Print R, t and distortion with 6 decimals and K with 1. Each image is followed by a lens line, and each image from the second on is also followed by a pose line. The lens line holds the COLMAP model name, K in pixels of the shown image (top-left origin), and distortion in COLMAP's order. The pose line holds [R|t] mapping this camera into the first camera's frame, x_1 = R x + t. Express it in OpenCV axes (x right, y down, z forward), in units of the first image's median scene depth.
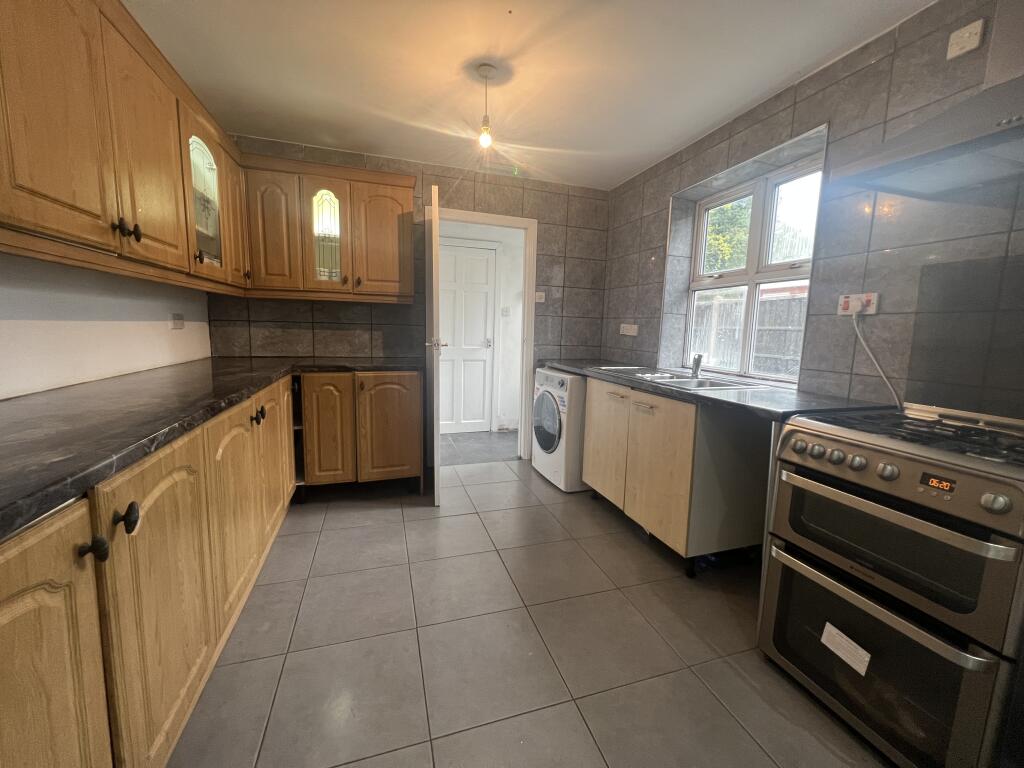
lens RADIAL K [[410.9, 0, 512.1], [0, 410.9, 381.9], [0, 0, 1]] dist [0.002982, -0.000443]
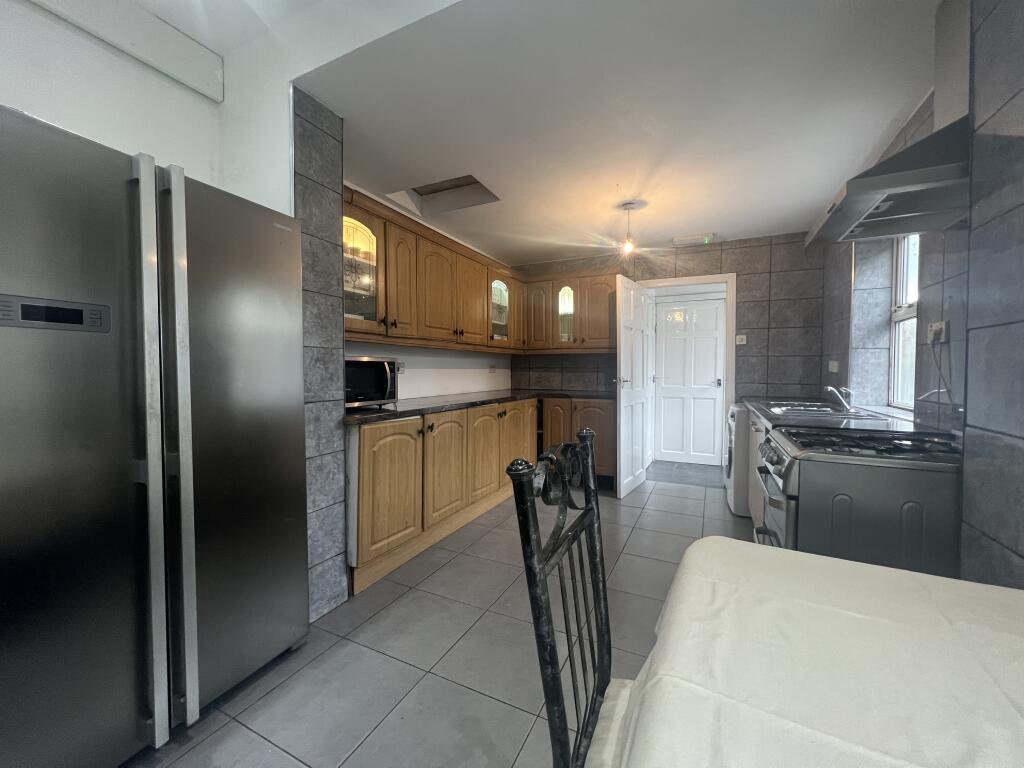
lens RADIAL K [[410.9, 0, 510.2], [0, 410.9, 381.5], [0, 0, 1]] dist [0.002982, -0.000443]
pose [[0.720570, -0.005030, -0.693364, 0.499920], [-0.074177, 0.993676, -0.084296, 0.056975], [0.689403, 0.112172, 0.715640, -0.262874]]
